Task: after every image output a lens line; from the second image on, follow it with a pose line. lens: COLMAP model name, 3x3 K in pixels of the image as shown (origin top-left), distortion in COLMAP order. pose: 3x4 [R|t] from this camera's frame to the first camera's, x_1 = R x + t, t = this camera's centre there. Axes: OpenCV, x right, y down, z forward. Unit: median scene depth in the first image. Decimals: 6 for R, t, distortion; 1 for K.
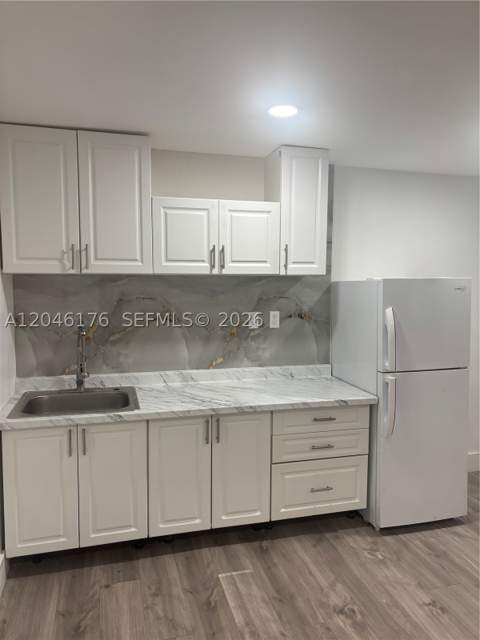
lens RADIAL K [[482.3, 0, 240.0], [0, 482.3, 320.0], [0, 0, 1]] dist [0.035685, -0.007598]
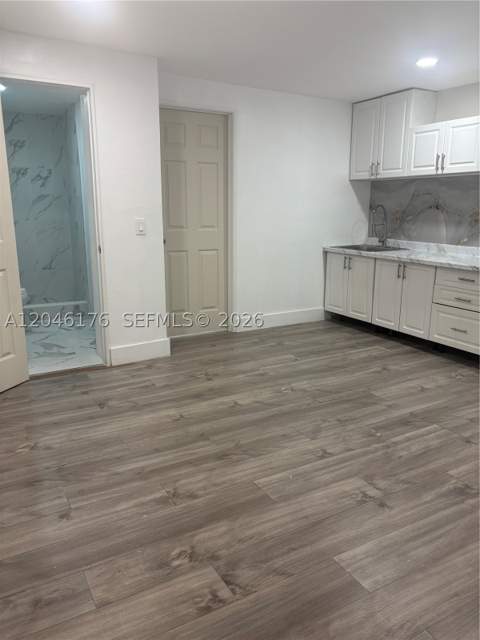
lens RADIAL K [[482.3, 0, 240.0], [0, 482.3, 320.0], [0, 0, 1]] dist [0.035685, -0.007598]
pose [[0.236782, 0.221823, -0.945901, 1.343921], [-0.096510, 0.974142, 0.204287, 0.098055], [0.966758, 0.042918, 0.252067, 0.043005]]
